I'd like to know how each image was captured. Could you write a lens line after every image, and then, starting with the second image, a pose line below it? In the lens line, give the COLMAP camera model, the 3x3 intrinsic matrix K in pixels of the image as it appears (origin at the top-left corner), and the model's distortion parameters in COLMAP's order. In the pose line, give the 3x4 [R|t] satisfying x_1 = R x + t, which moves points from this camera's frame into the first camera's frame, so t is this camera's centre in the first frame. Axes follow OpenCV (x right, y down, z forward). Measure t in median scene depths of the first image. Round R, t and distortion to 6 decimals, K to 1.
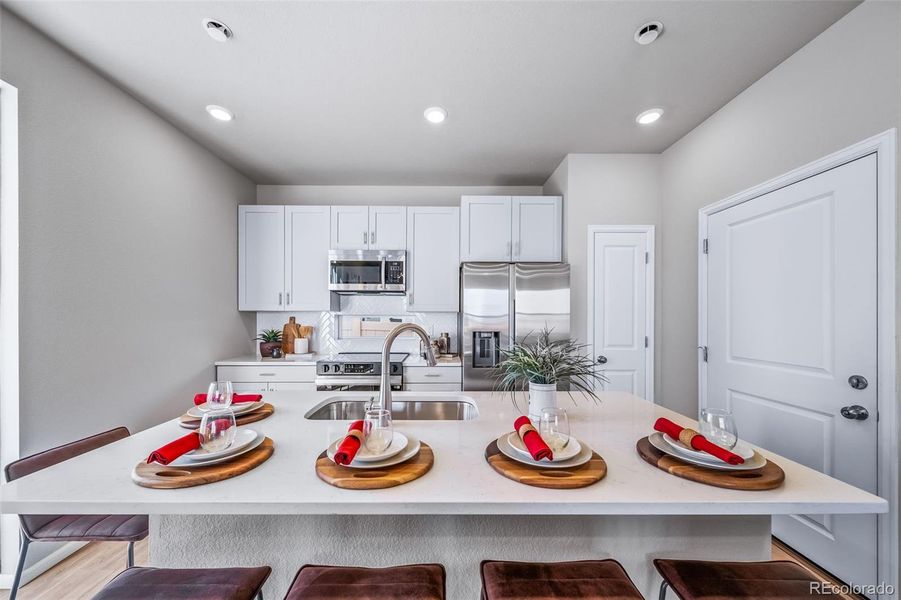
lens RADIAL K [[323.5, 0, 443.7], [0, 323.5, 318.1], [0, 0, 1]] dist [0.002053, 0.000028]
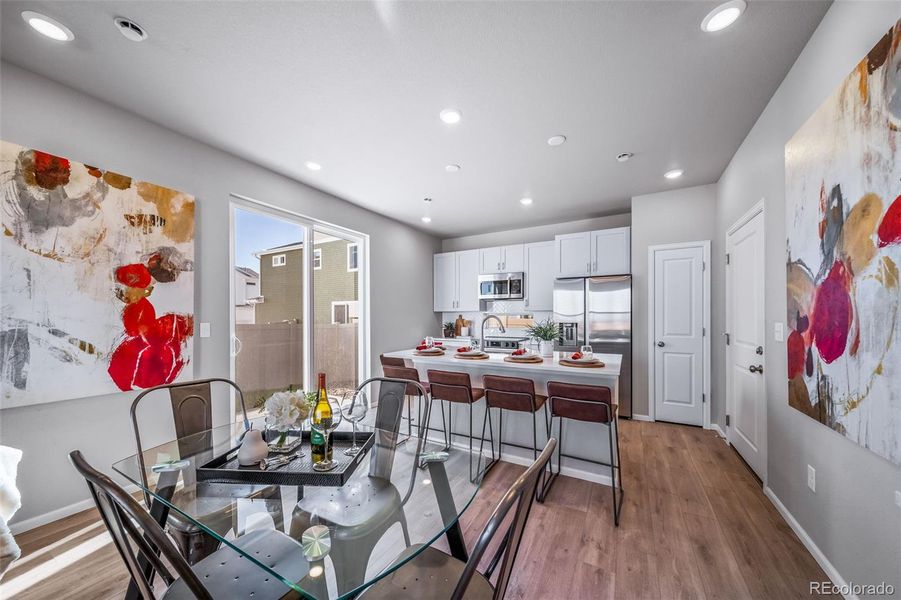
lens RADIAL K [[319.7, 0, 444.2], [0, 319.7, 317.8], [0, 0, 1]] dist [0.001421, -0.000108]
pose [[0.863522, -0.002254, -0.504306, 0.364258], [0.001101, 0.999996, -0.002583, 0.019728], [0.504310, 0.001675, 0.863521, -0.587896]]
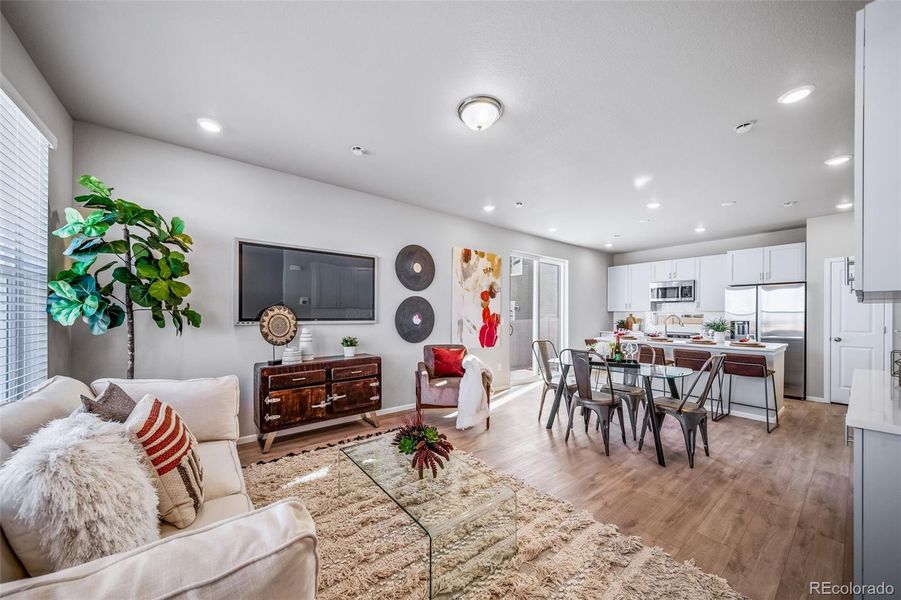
lens RADIAL K [[315.1, 0, 440.7], [0, 315.1, 315.5], [0, 0, 1]] dist [-0.000735, -0.000262]
pose [[0.596285, 0.002693, -0.802768, 0.544376], [-0.007512, 0.999969, -0.002225, 0.025075], [0.802738, 0.007357, 0.596287, -1.498840]]
